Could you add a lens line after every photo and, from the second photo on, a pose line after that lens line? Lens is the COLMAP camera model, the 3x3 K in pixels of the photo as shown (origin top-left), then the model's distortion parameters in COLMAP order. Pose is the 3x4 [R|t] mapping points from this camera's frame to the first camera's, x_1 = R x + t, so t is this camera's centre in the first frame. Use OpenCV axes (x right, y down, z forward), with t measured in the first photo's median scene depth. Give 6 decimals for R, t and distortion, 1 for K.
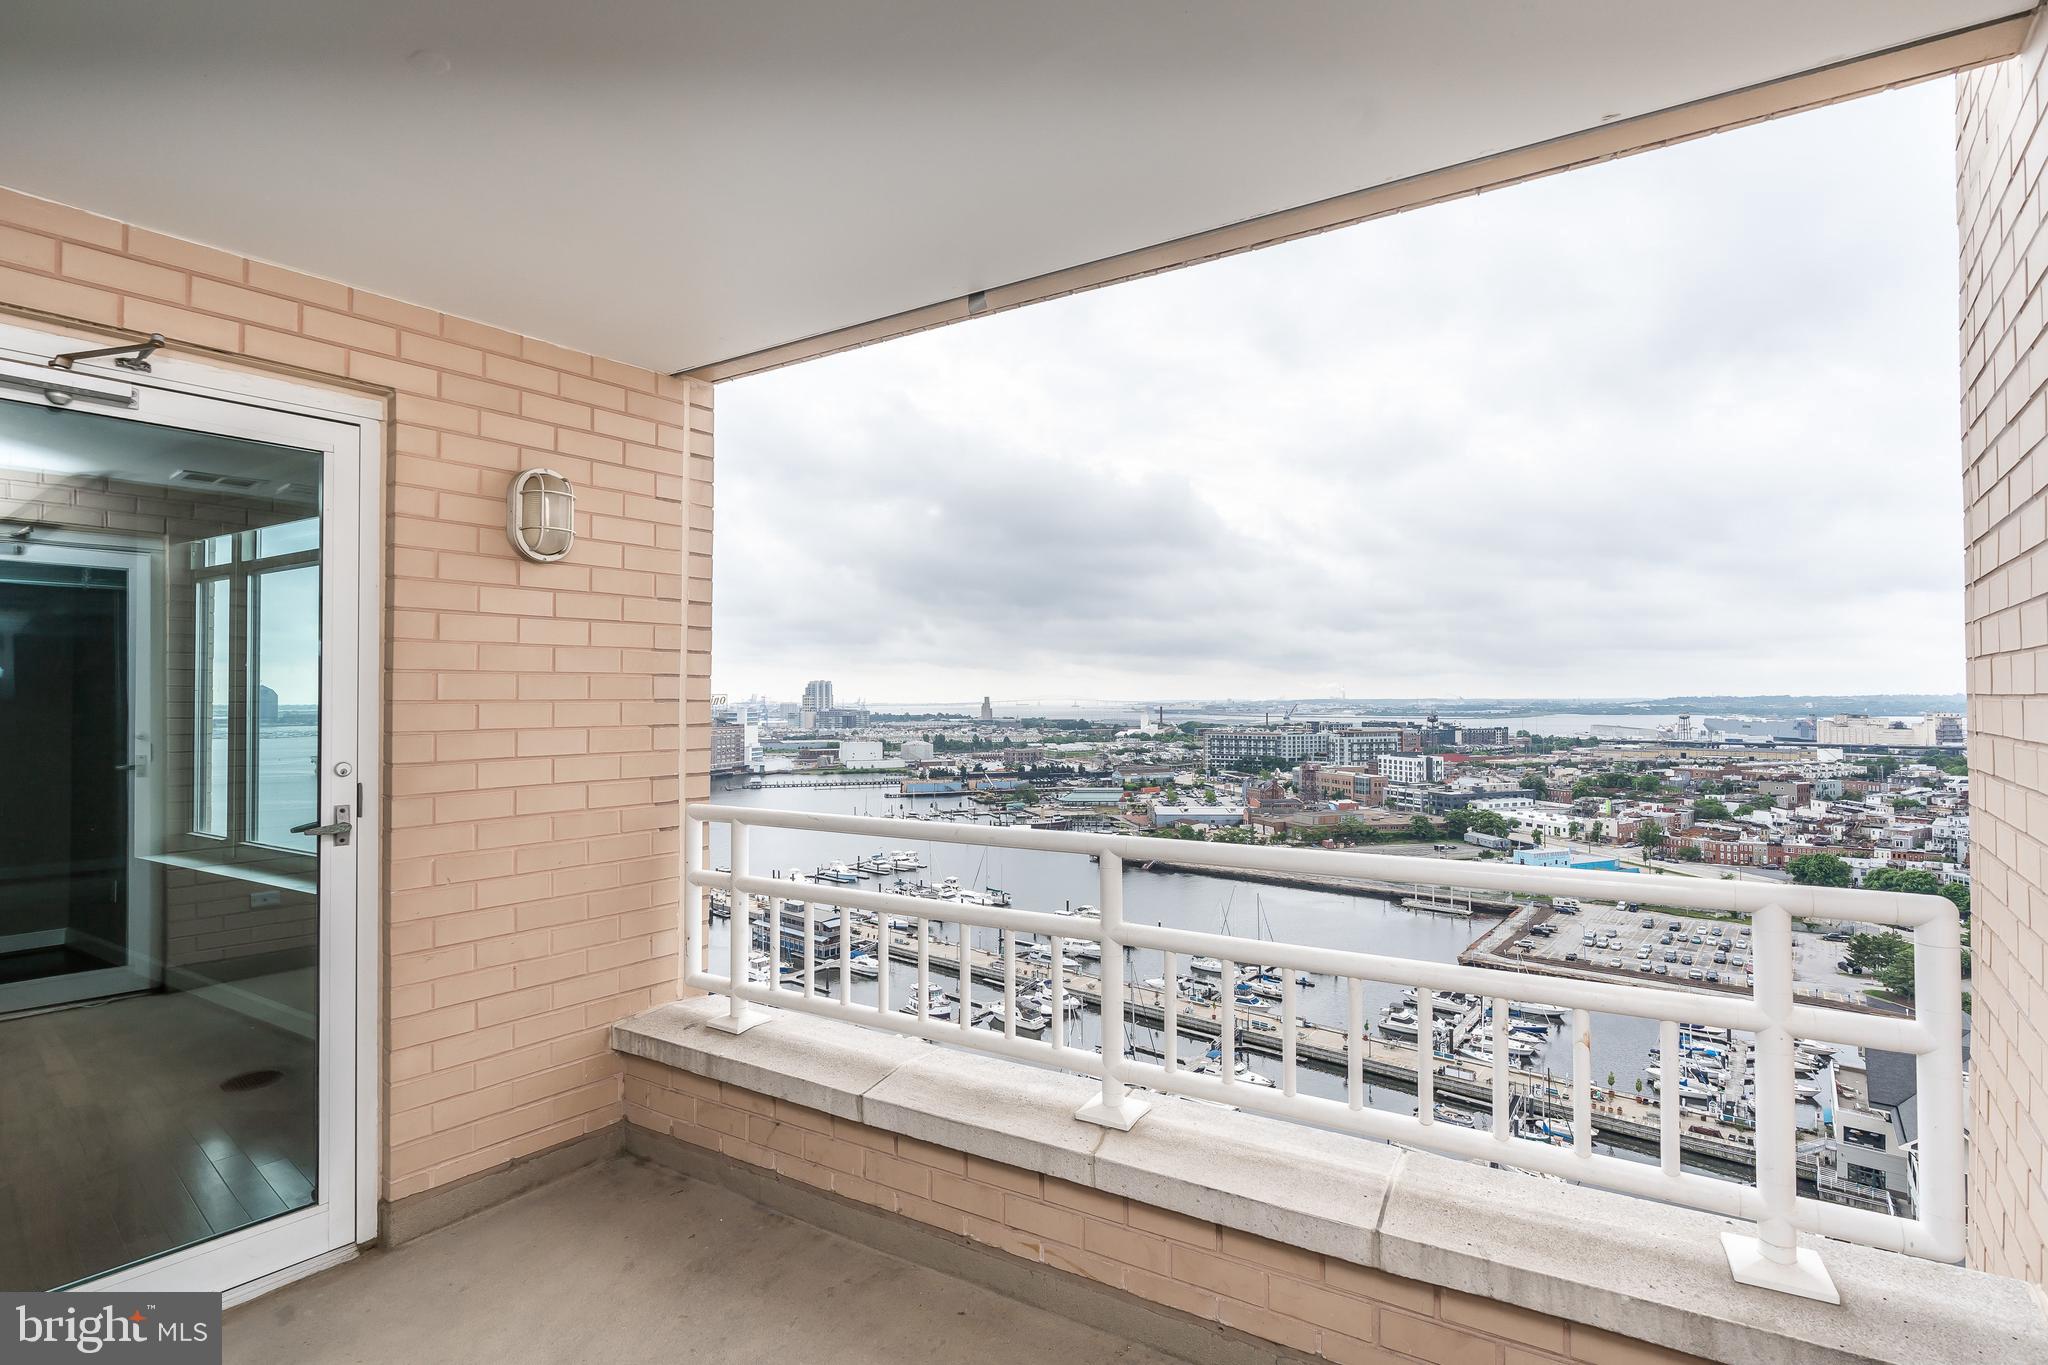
lens RADIAL K [[940.7, 0, 1029.0], [0, 940.7, 687.3], [0, 0, 1]] dist [-0.008500, 0.003887]
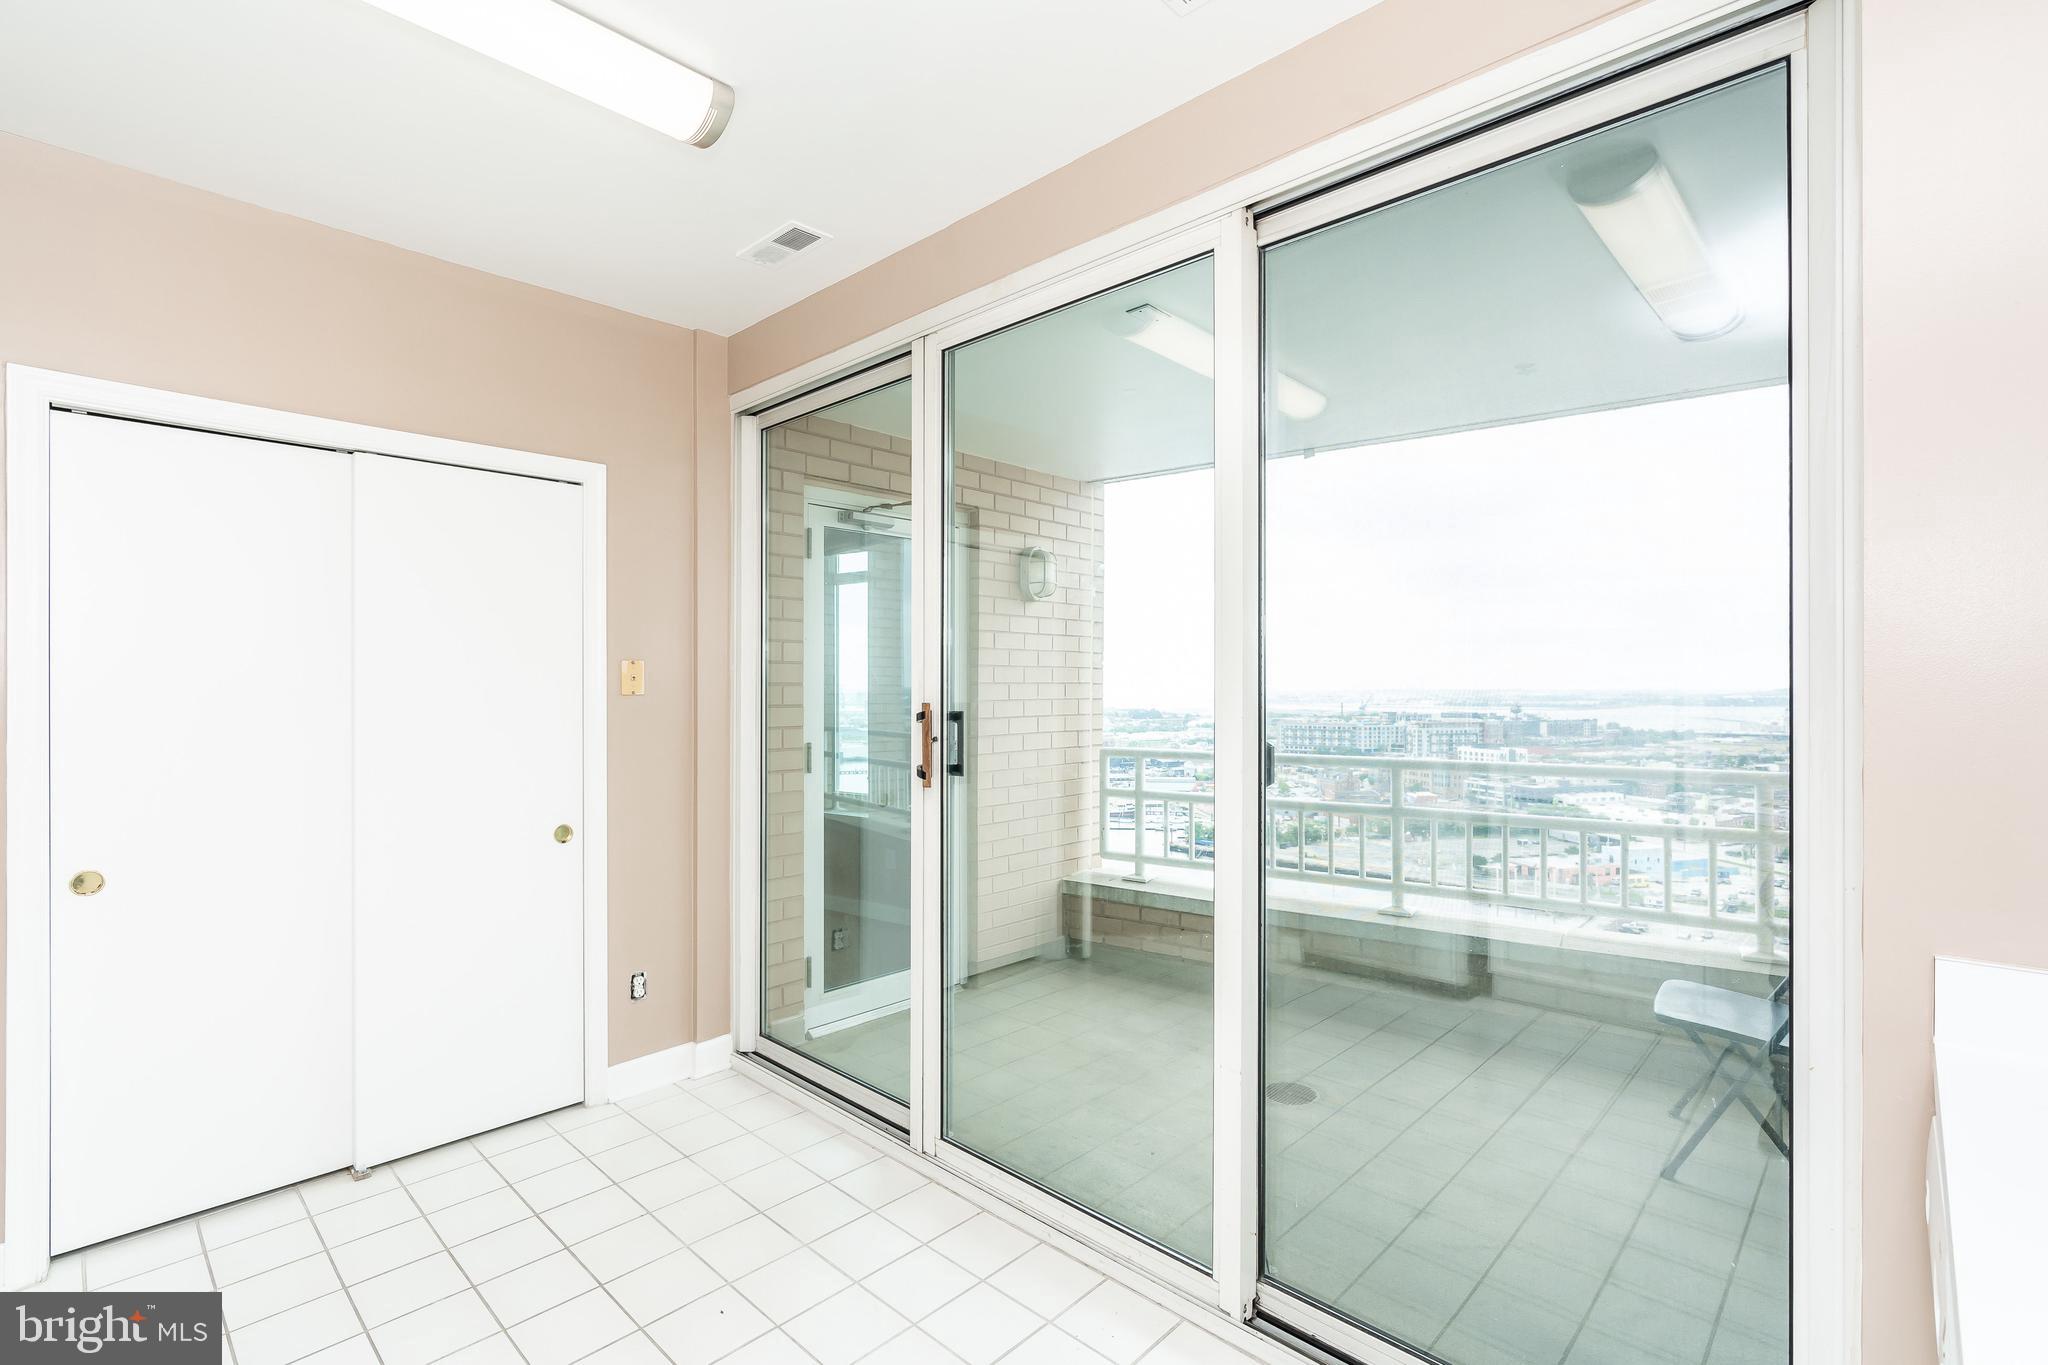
lens RADIAL K [[940.7, 0, 1034.3], [0, 940.7, 683.9], [0, 0, 1]] dist [-0.008500, 0.003887]
pose [[0.997646, 0.003135, -0.068495, -0.388795], [-0.002569, 0.999962, 0.008358, 0.001415], [0.068519, -0.008162, 0.997616, -0.672922]]
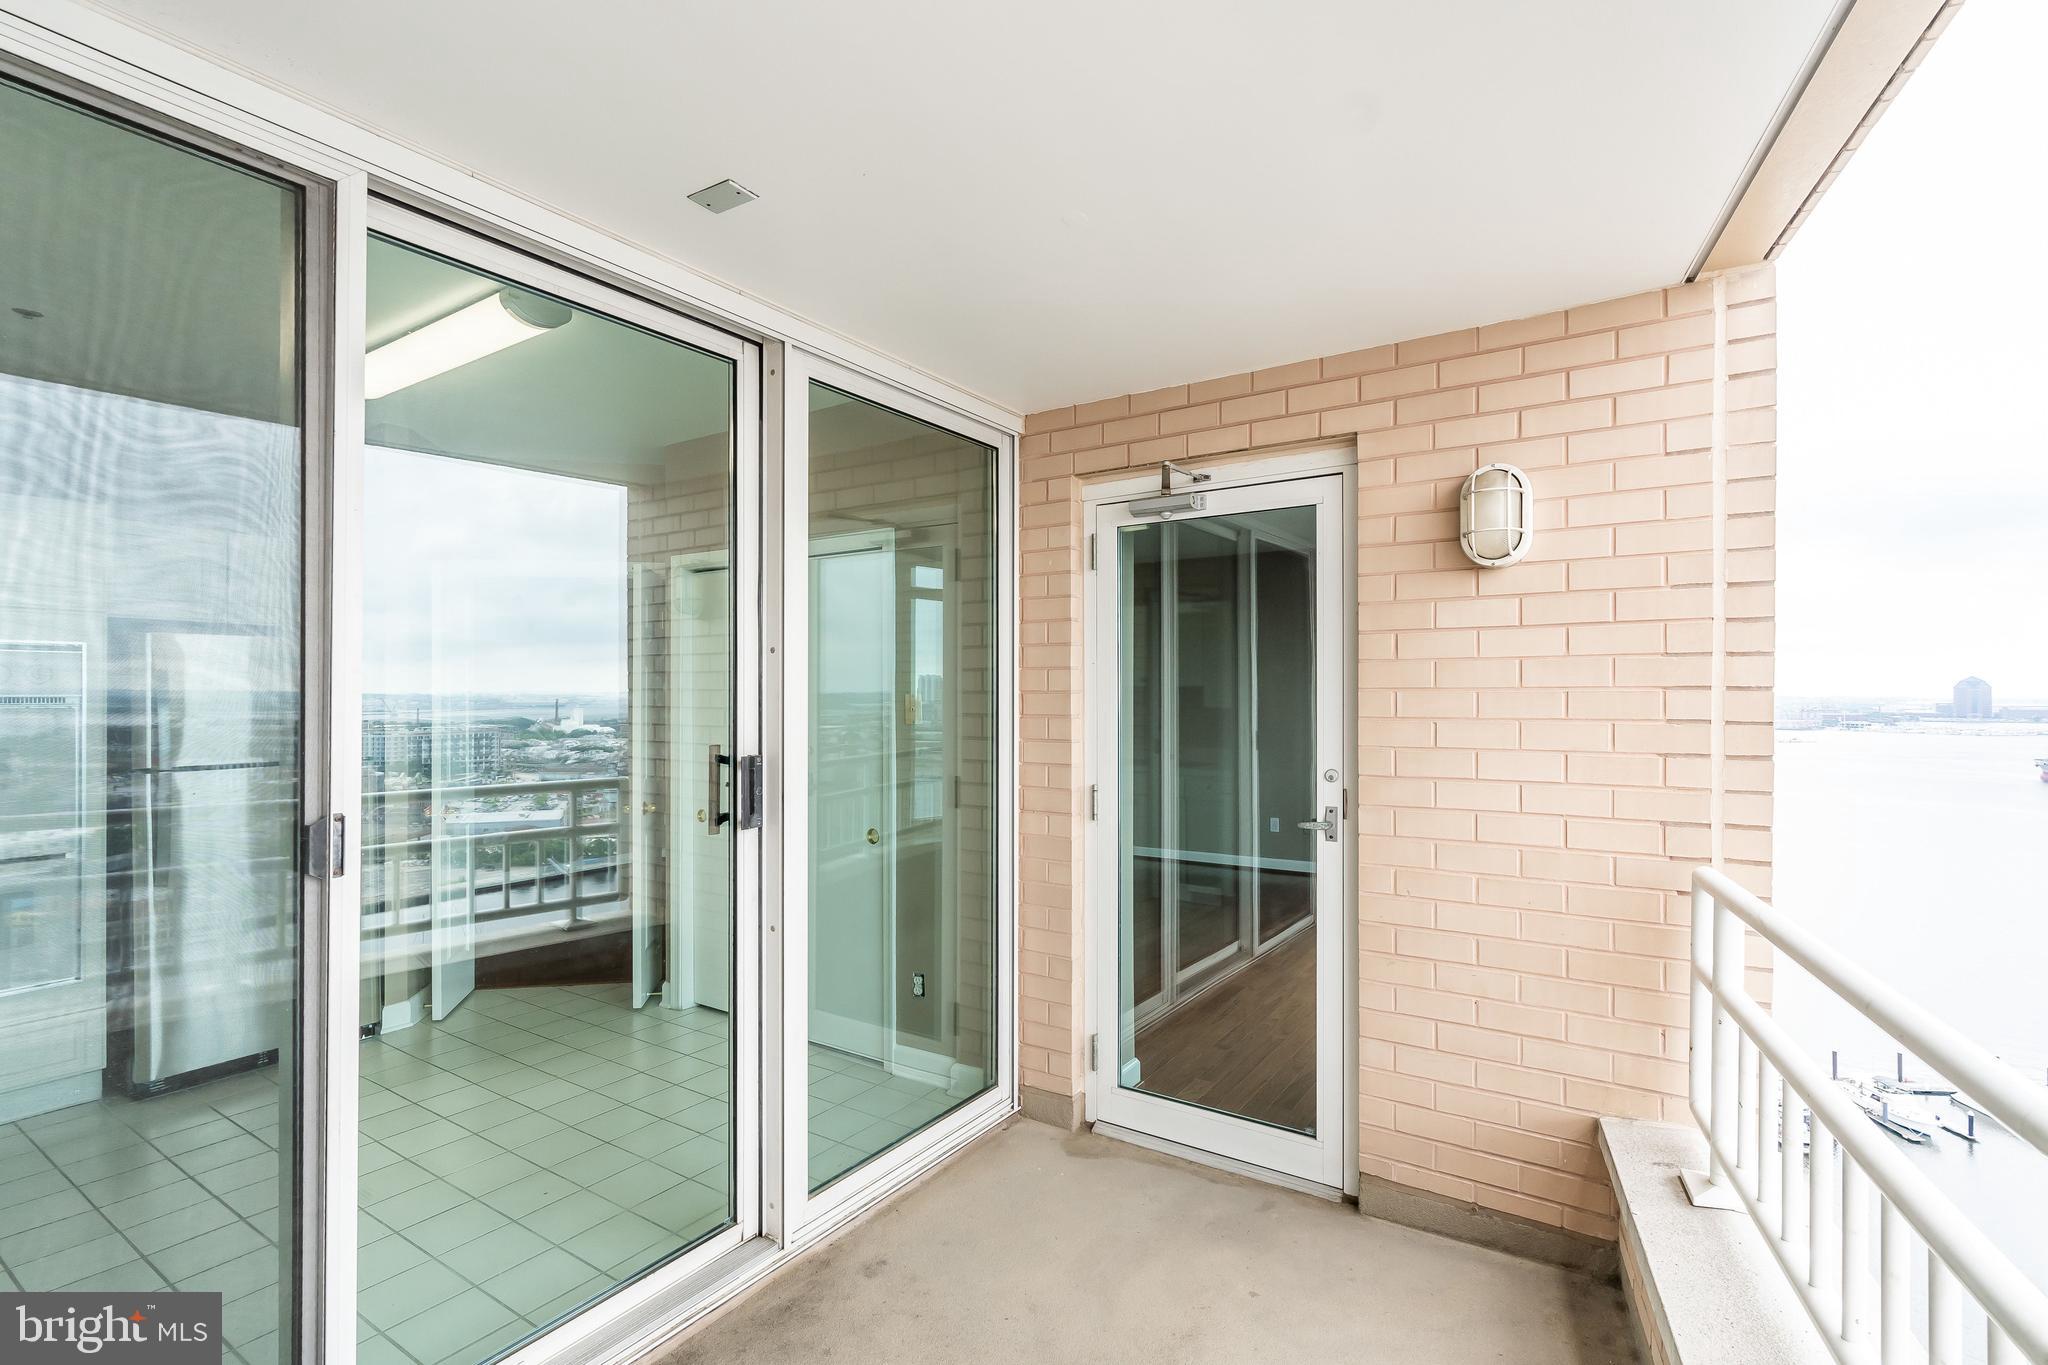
lens RADIAL K [[940.7, 0, 1033.4], [0, 940.7, 693.1], [0, 0, 1]] dist [-0.008500, 0.003887]
pose [[0.103694, 0.001789, -0.994608, 0.323627], [0.013890, 0.999898, 0.003247, -0.019679], [0.994512, -0.014151, 0.103659, 0.436501]]
